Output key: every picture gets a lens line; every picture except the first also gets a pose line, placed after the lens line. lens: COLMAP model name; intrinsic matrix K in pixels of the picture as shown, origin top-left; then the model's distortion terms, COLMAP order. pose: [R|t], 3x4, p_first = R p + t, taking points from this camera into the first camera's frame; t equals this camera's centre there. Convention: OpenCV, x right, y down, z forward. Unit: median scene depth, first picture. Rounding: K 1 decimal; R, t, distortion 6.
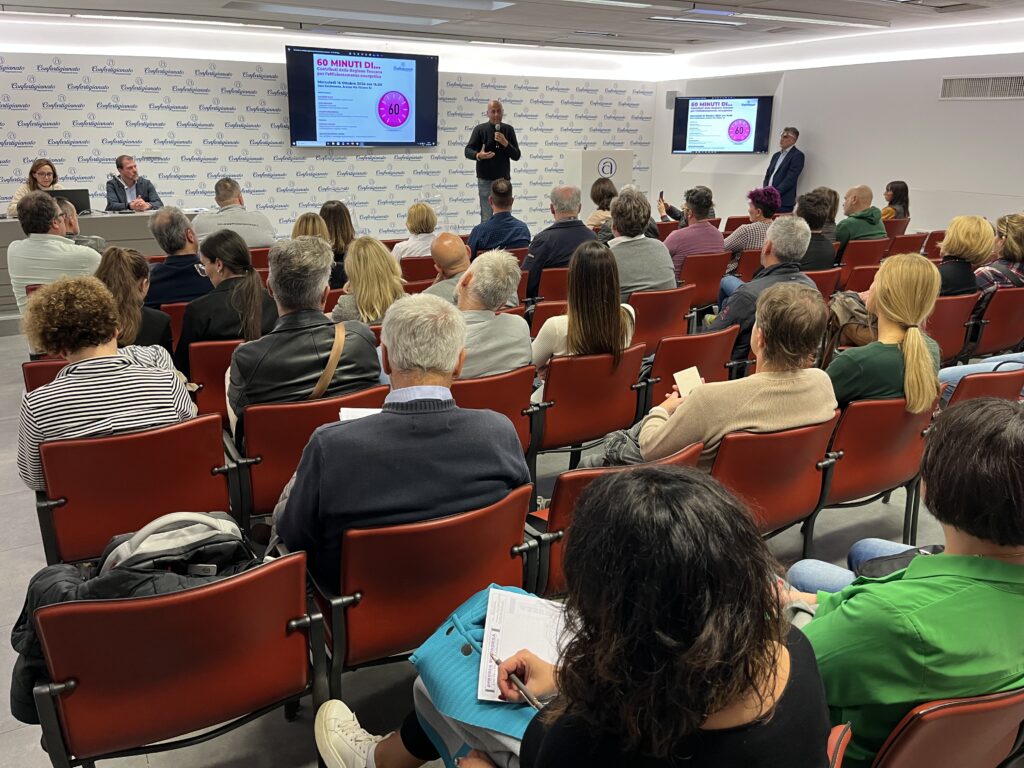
lens RADIAL K [[783.3, 0, 528.2], [0, 783.3, 367.8], [0, 0, 1]] dist [0.029545, -0.027738]
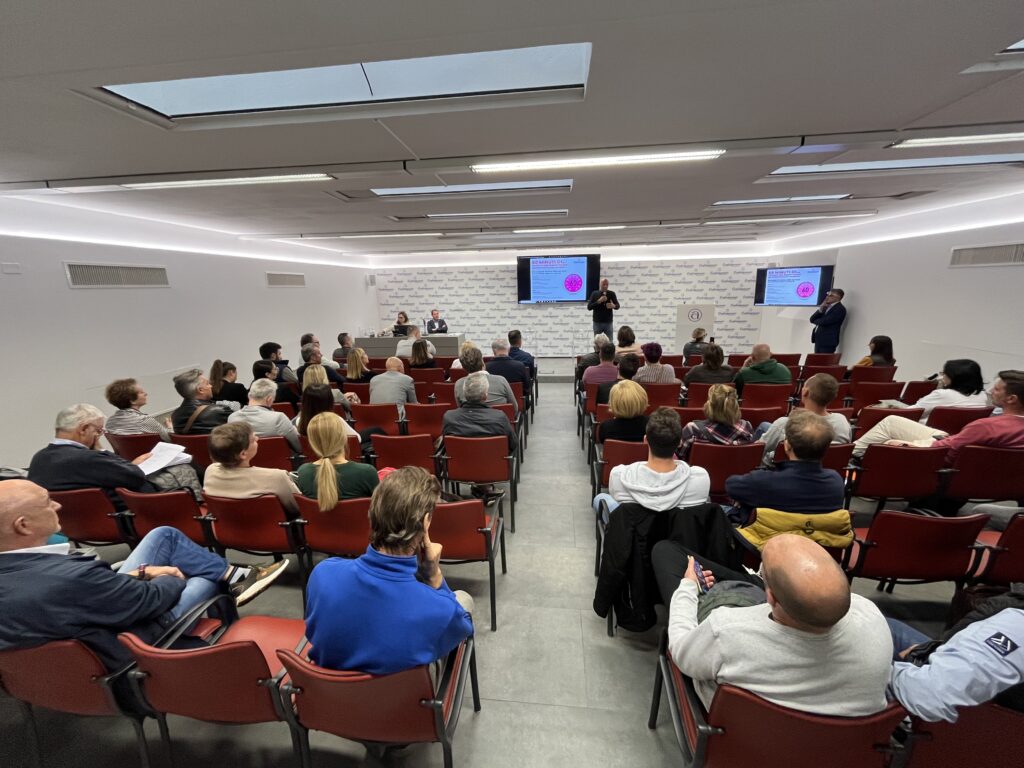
lens RADIAL K [[413.0, 0, 508.4], [0, 413.0, 374.7], [0, 0, 1]] dist [-0.001782, -0.001278]
pose [[0.801481, 0.100802, -0.589464, 0.394990], [-0.143531, 0.989305, -0.025978, -0.079521], [0.580541, 0.105427, 0.807377, 0.163814]]
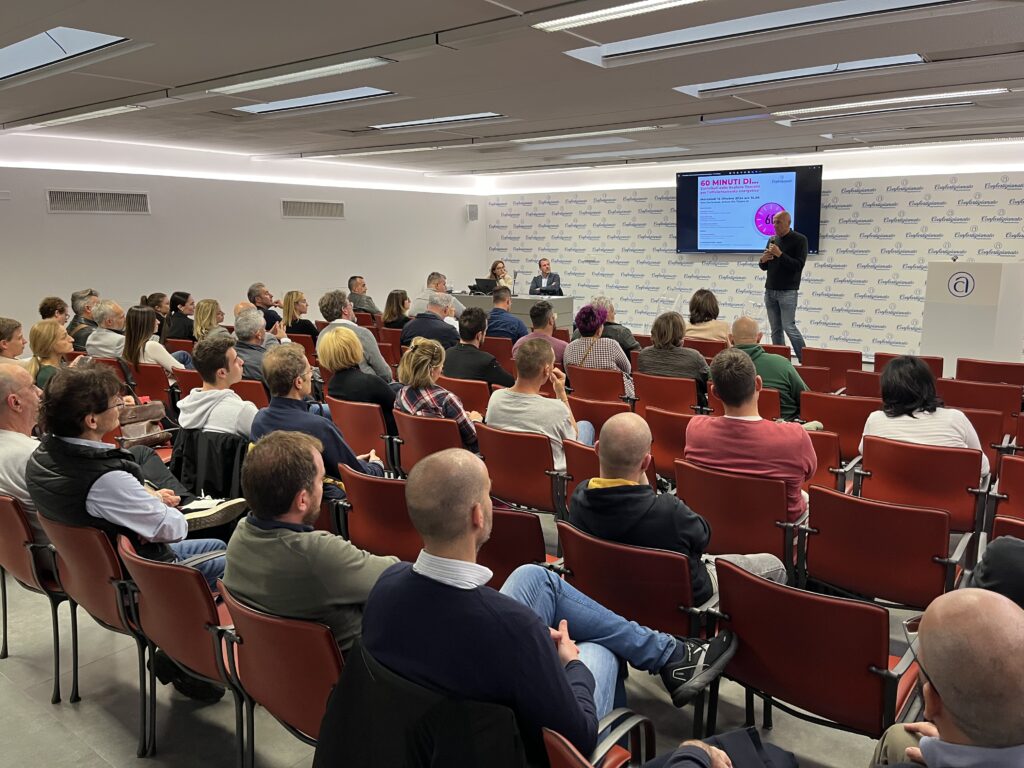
lens RADIAL K [[783.3, 0, 521.1], [0, 783.3, 377.8], [0, 0, 1]] dist [0.029545, -0.027738]
pose [[0.349904, 0.160608, -0.922915, 0.894500], [-0.263580, 0.962271, 0.067526, -0.140306], [0.898940, 0.219634, 0.379036, 0.449919]]
